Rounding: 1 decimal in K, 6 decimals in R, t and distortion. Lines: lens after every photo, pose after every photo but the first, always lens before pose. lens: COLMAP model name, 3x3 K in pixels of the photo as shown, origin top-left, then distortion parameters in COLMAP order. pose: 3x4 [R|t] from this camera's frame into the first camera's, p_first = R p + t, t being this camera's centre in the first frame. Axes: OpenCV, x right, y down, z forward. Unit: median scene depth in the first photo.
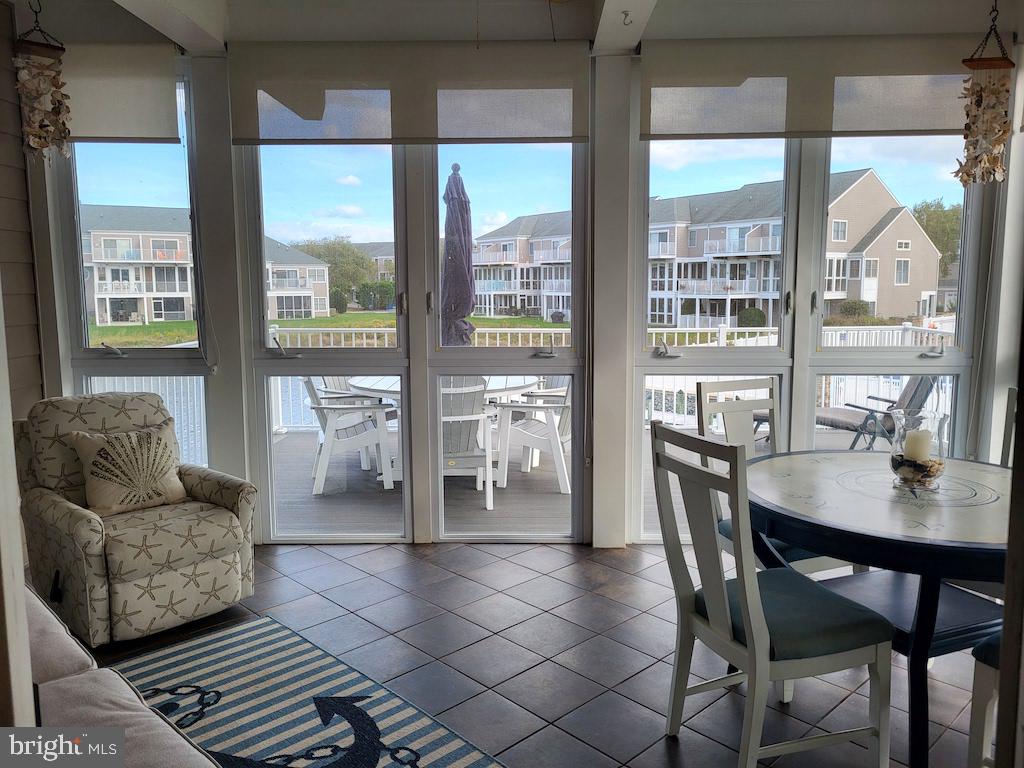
lens RADIAL K [[773.7, 0, 515.3], [0, 773.7, 379.9], [0, 0, 1]] dist [0.011160, -0.002532]
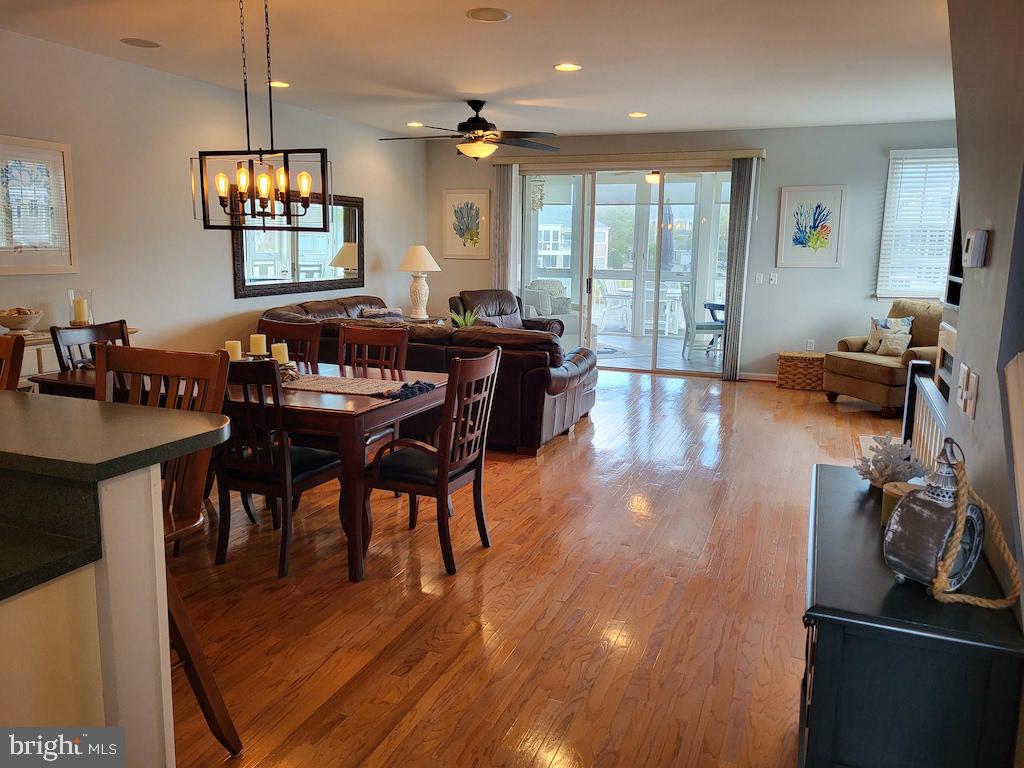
lens RADIAL K [[773.7, 0, 515.3], [0, 773.7, 379.9], [0, 0, 1]] dist [0.011160, -0.002532]
pose [[0.934179, 0.080820, -0.347532, 0.503526], [-0.063528, 0.996121, 0.060887, 0.226601], [0.351105, -0.034801, 0.935689, -1.994500]]
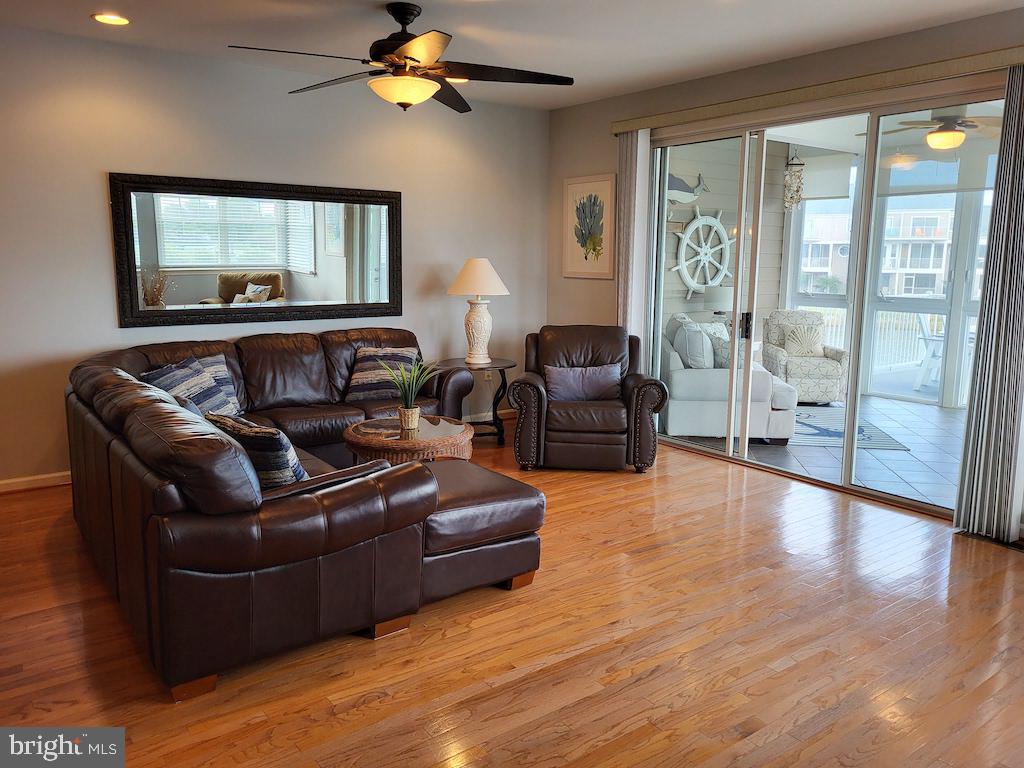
lens RADIAL K [[773.7, 0, 515.3], [0, 773.7, 379.9], [0, 0, 1]] dist [0.011160, -0.002532]
pose [[0.615500, 0.135014, -0.776486, 0.689648], [-0.111077, 0.990244, 0.084135, 0.108148], [0.780270, 0.034465, 0.624492, -0.983125]]
